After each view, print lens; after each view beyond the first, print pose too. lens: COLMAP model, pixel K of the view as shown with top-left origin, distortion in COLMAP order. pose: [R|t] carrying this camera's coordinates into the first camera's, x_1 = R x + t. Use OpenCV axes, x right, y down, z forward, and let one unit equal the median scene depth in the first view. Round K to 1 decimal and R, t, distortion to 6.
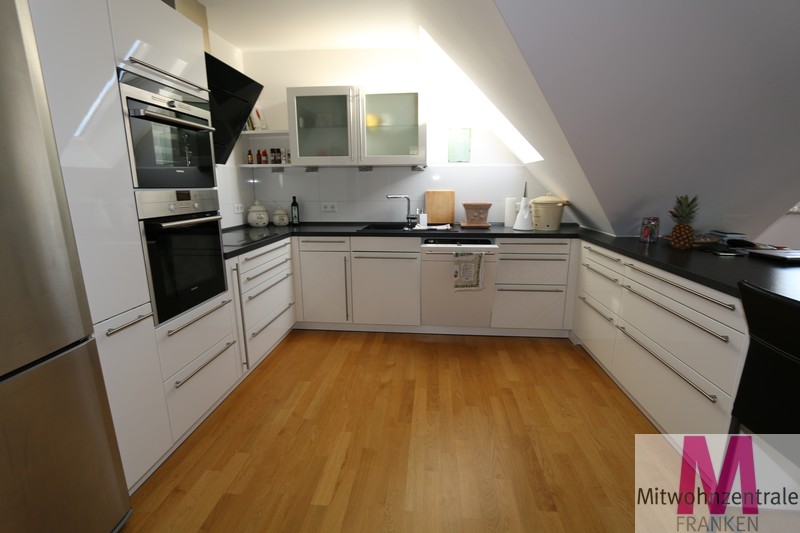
lens RADIAL K [[370.0, 0, 401.6], [0, 370.0, 270.0], [0, 0, 1]] dist [-0.029950, 0.000335]
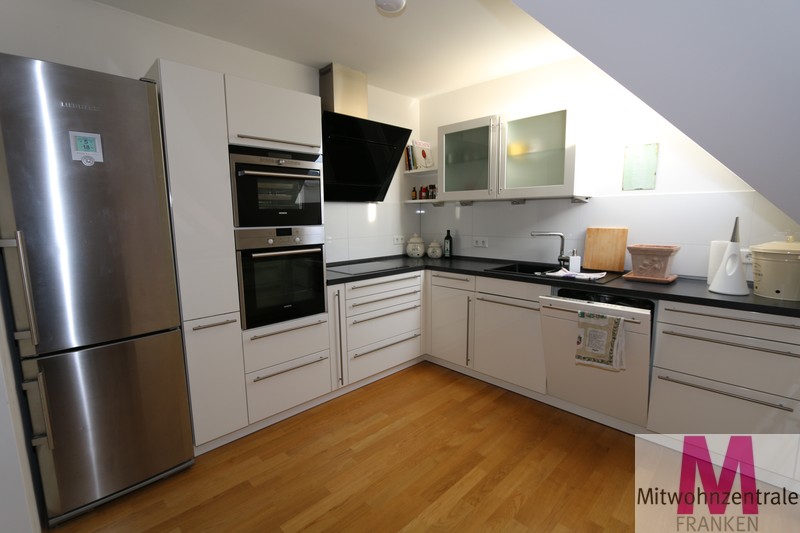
lens RADIAL K [[370.0, 0, 401.6], [0, 370.0, 270.0], [0, 0, 1]] dist [-0.029950, 0.000335]
pose [[0.756493, 0.093472, -0.647288, 0.318403], [-0.138162, 0.990237, -0.018476, -0.061908], [0.639242, 0.103408, 0.762022, 0.176472]]
